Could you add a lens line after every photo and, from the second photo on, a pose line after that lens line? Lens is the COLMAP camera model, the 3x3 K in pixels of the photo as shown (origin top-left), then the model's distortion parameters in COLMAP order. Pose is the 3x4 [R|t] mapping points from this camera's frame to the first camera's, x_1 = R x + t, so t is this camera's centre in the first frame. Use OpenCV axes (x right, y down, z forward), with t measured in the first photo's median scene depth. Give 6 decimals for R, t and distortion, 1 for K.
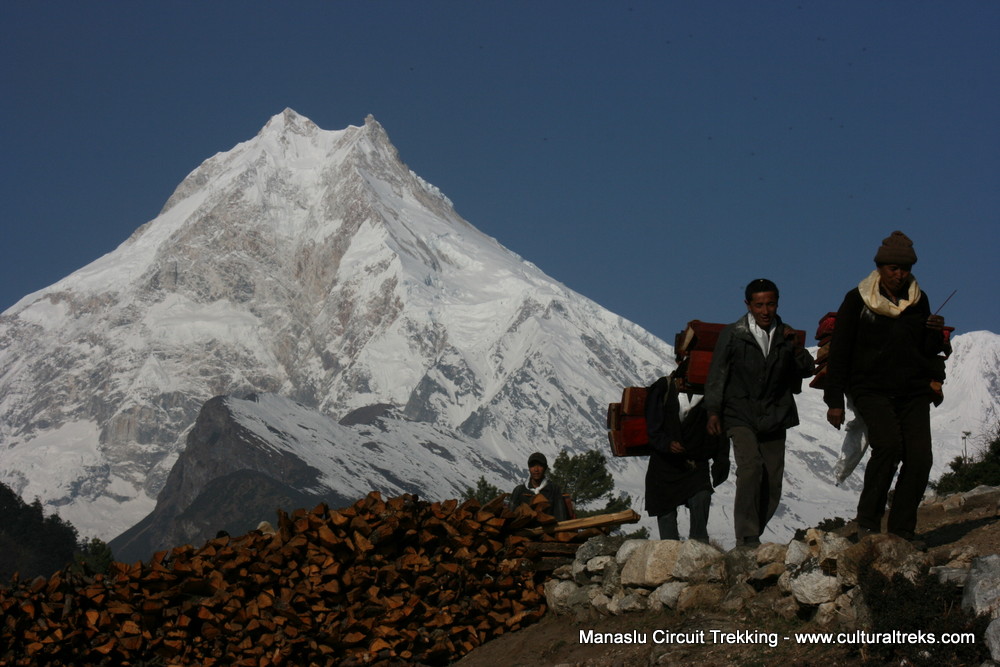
lens RADIAL K [[2753.9, 0, 500.5], [0, 2753.9, 333.0], [0, 0, 1]] dist [0.161854, 0.000000]
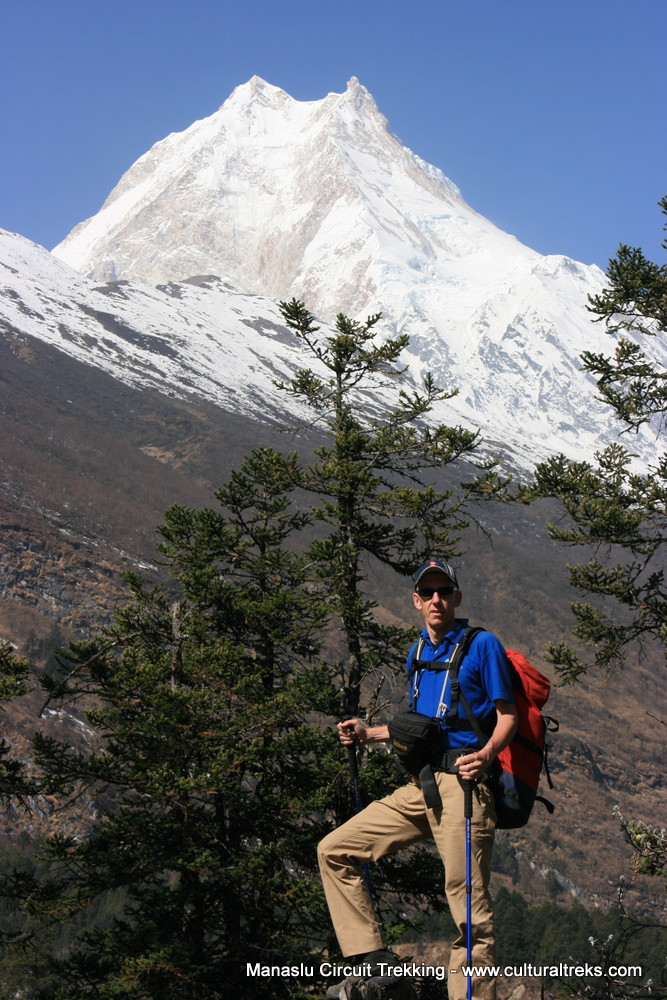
lens RADIAL K [[2671.4, 0, 332.2], [0, 2671.4, 500.2], [0, 0, 1]] dist [0.160086, 0.000000]
pose [[0.995495, -0.010374, -0.094246, 0.019656], [0.011772, 0.999829, 0.014285, 0.034083], [0.094081, -0.015330, 0.995446, 0.228966]]
